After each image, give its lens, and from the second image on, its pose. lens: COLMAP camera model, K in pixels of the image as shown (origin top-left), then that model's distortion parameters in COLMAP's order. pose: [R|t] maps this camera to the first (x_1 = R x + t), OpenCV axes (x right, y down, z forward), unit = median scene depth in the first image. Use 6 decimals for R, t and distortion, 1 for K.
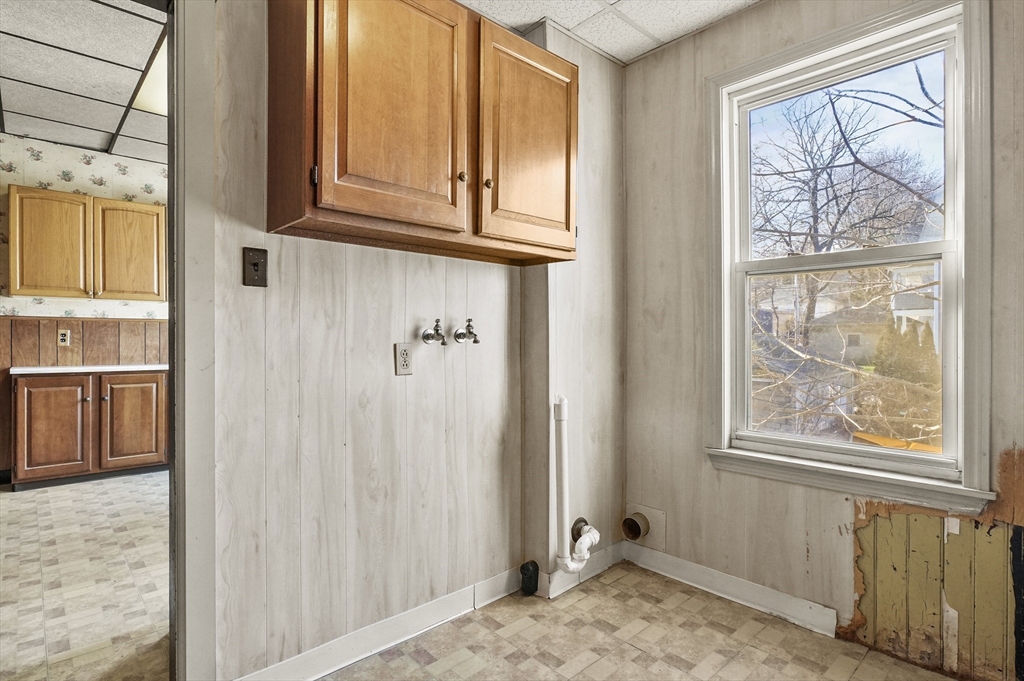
lens RADIAL K [[518.0, 0, 511.1], [0, 518.0, 335.6], [0, 0, 1]] dist [-0.016786, 0.000331]
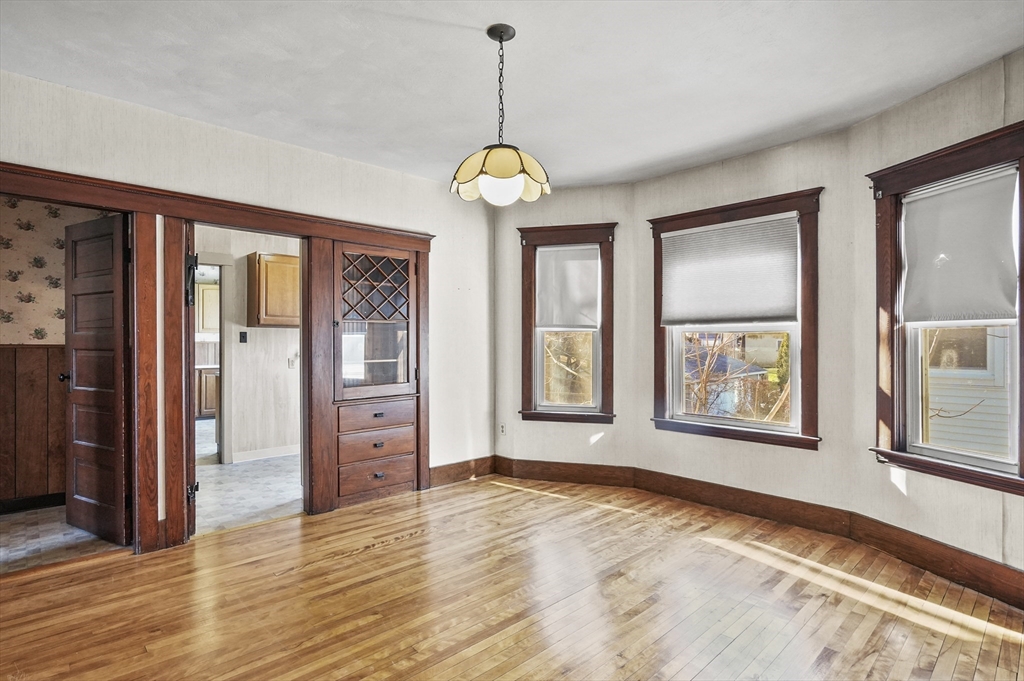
lens RADIAL K [[518.0, 0, 511.1], [0, 518.0, 335.6], [0, 0, 1]] dist [-0.016786, 0.000331]
pose [[0.999800, 0.001426, 0.019964, 1.298891], [-0.001308, 0.999982, -0.005914, -0.127367], [-0.019972, 0.005887, 0.999783, -2.634149]]
